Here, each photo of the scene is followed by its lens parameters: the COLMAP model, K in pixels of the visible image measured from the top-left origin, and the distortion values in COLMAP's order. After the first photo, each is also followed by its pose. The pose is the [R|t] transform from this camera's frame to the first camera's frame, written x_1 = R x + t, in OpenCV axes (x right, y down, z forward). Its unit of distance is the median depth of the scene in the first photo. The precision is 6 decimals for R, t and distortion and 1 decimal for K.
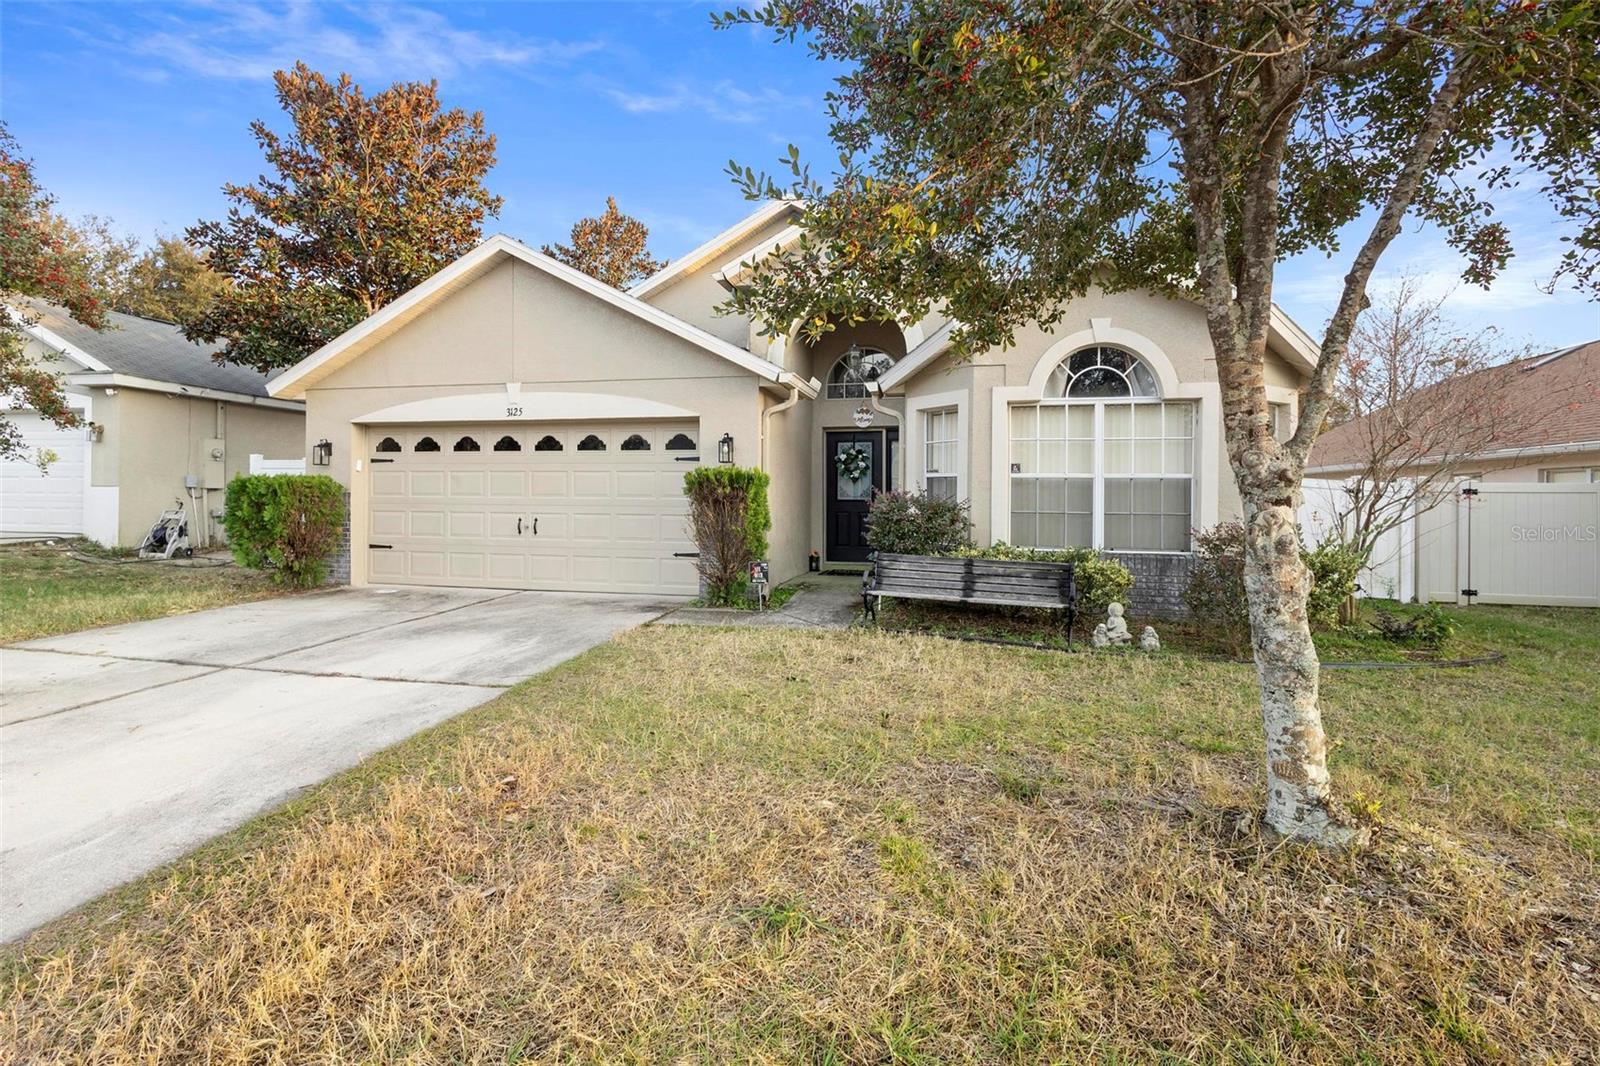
lens RADIAL K [[748.8, 0, 790.0], [0, 748.8, 492.2], [0, 0, 1]] dist [0.003196, -0.000032]
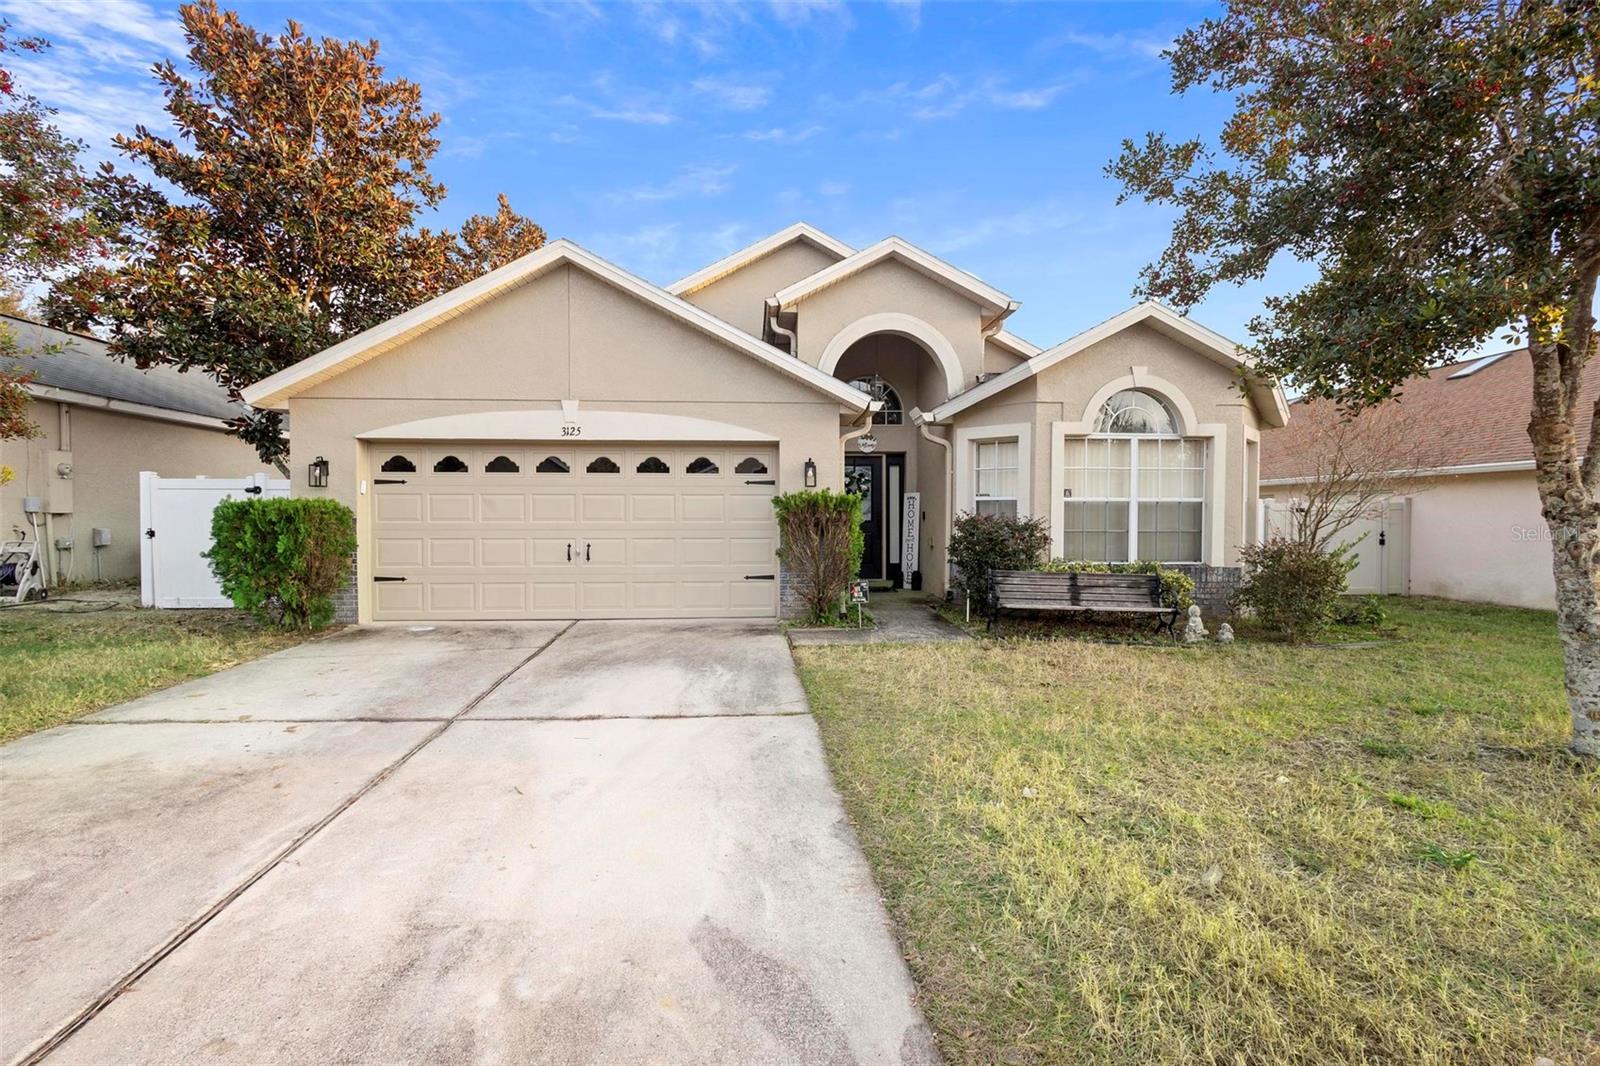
lens RADIAL K [[734.2, 0, 793.7], [0, 734.2, 529.0], [0, 0, 1]] dist [0.007905, -0.001160]
pose [[0.957214, -0.012634, 0.289104, -0.377780], [0.004947, 0.999615, 0.027306, -0.008652], [-0.289337, -0.024707, 0.956908, 0.035353]]
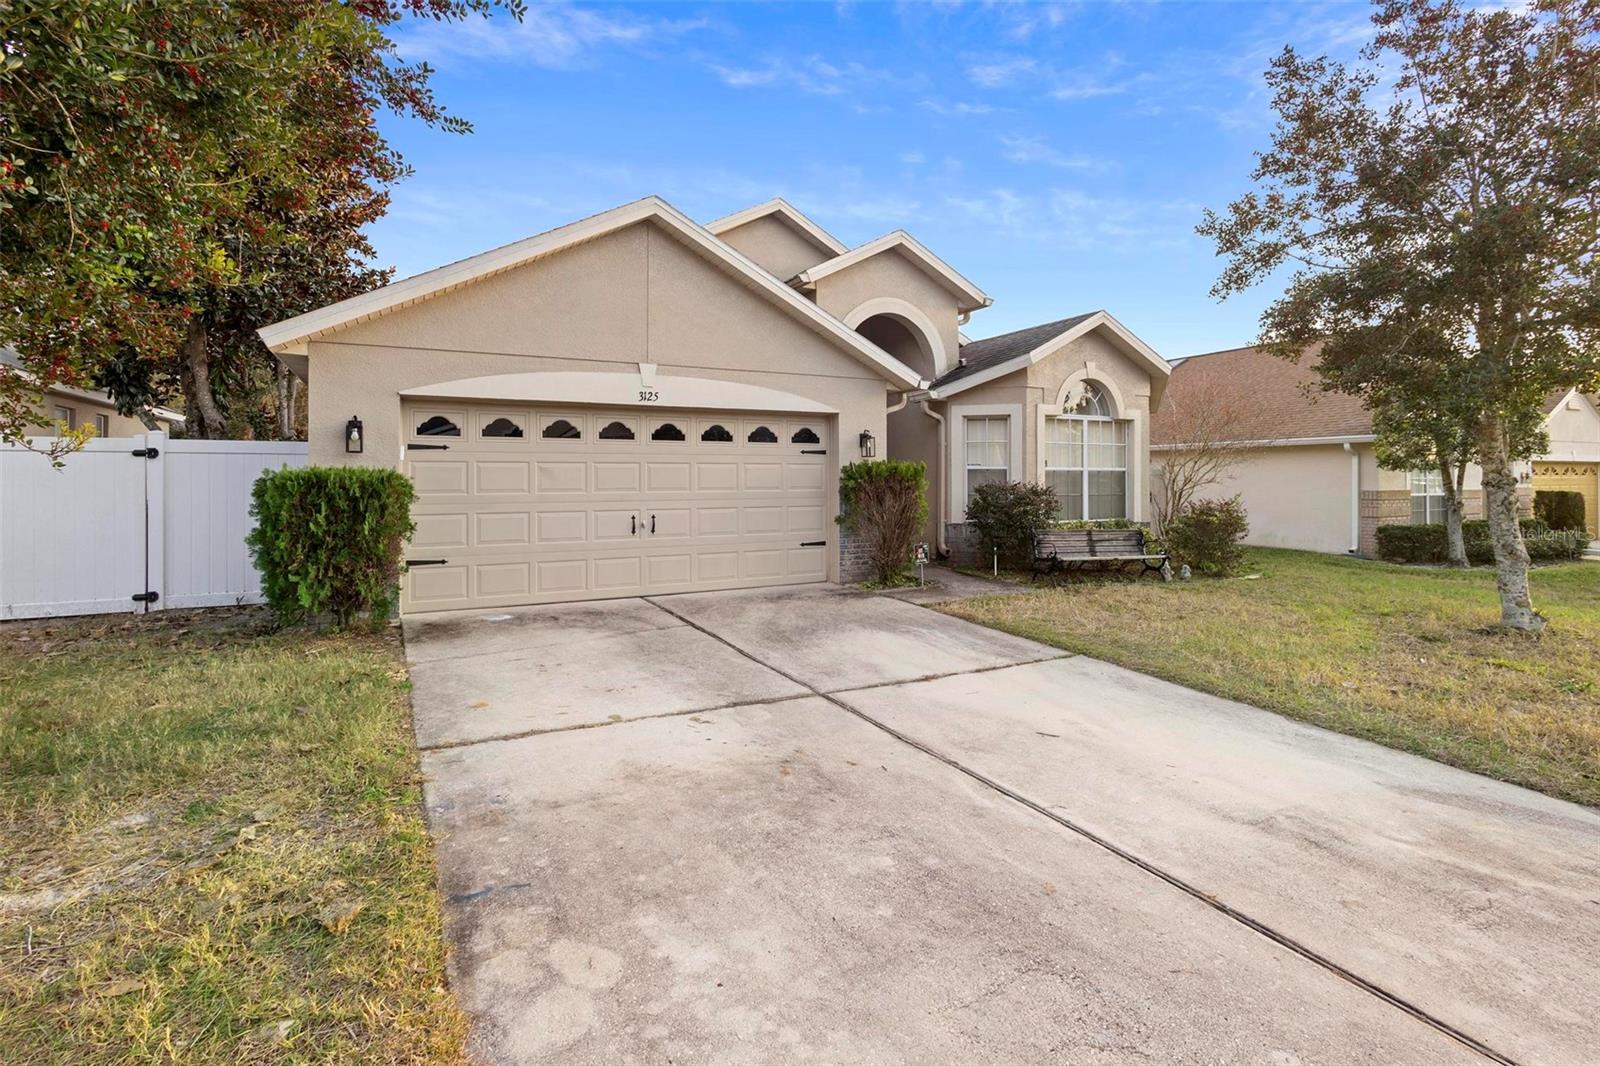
lens RADIAL K [[759.9, 0, 794.9], [0, 759.9, 471.7], [0, 0, 1]] dist [0.006017, -0.000356]
pose [[0.760273, -0.005272, 0.649583, -0.842132], [0.003837, 0.999986, 0.003625, -0.020952], [-0.649593, -0.000264, 0.760282, 0.207550]]
